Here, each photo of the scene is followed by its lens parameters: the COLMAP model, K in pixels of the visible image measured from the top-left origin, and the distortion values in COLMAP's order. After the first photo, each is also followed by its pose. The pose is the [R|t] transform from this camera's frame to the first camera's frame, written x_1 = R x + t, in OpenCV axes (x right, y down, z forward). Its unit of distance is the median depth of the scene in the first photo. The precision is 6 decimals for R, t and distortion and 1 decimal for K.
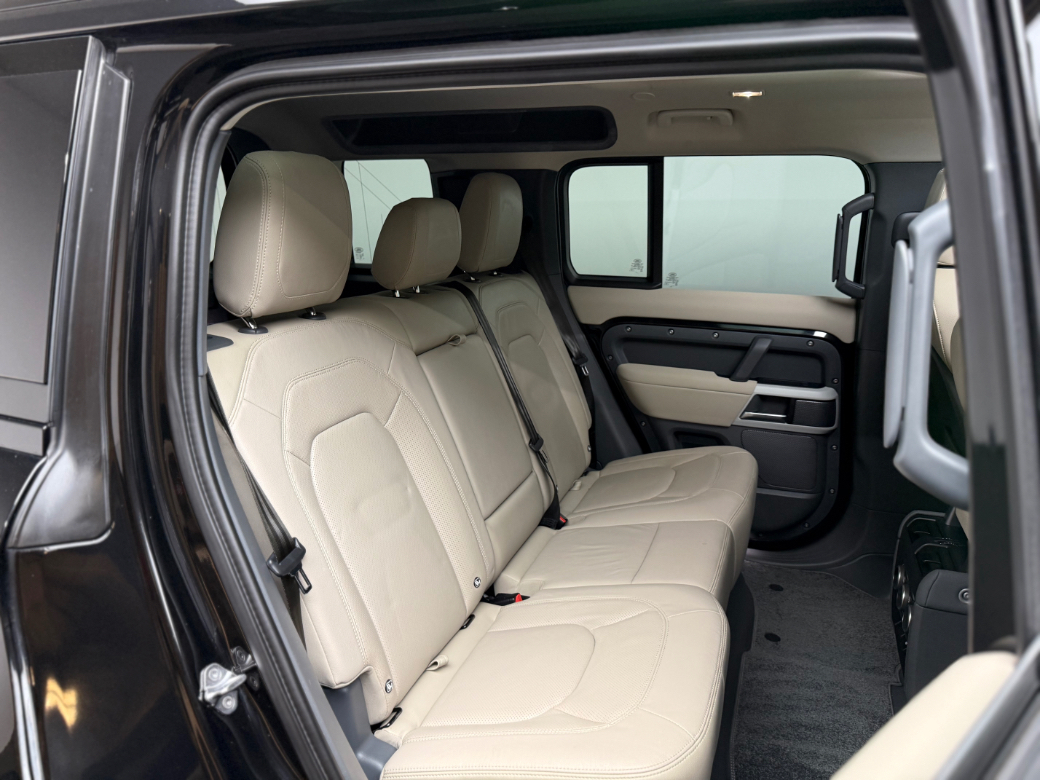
lens RADIAL K [[721.5, 0, 519.1], [0, 721.5, 394.2], [0, 0, 1]] dist [0.000801, -0.004648]
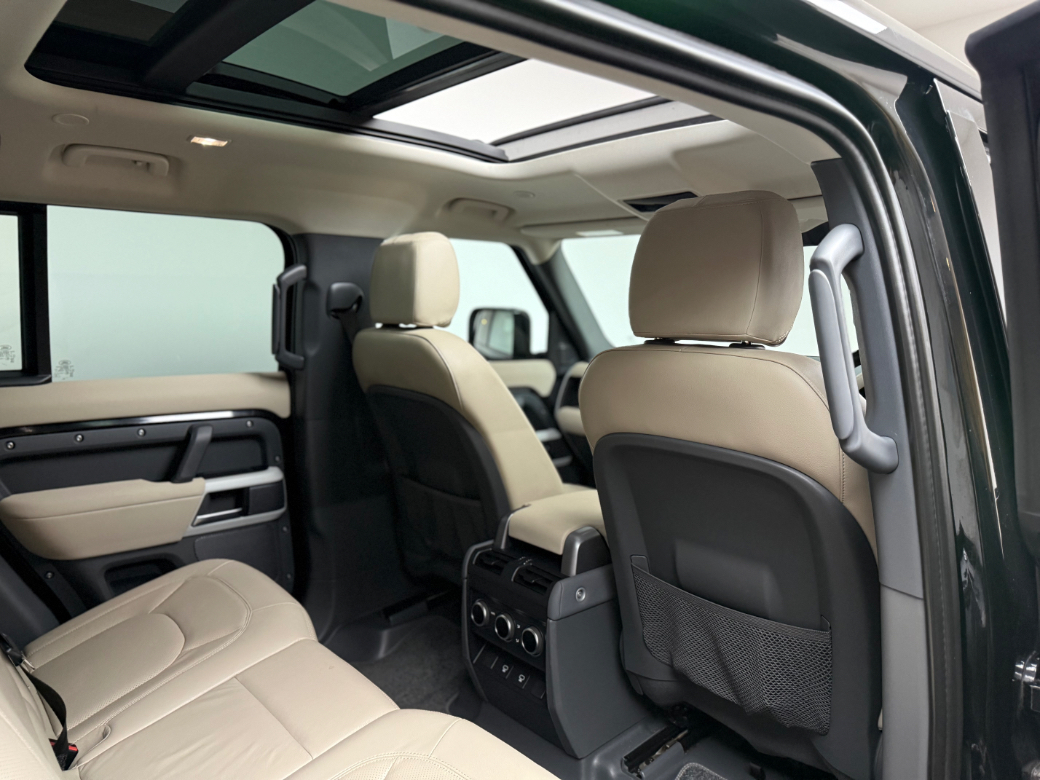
lens RADIAL K [[721.5, 0, 519.4], [0, 721.5, 384.0], [0, 0, 1]] dist [0.000801, -0.004648]
pose [[0.460743, -0.097769, 0.882132, -0.233674], [0.222933, 0.974798, -0.008400, -0.035163], [-0.859079, 0.200526, 0.470927, 0.262034]]
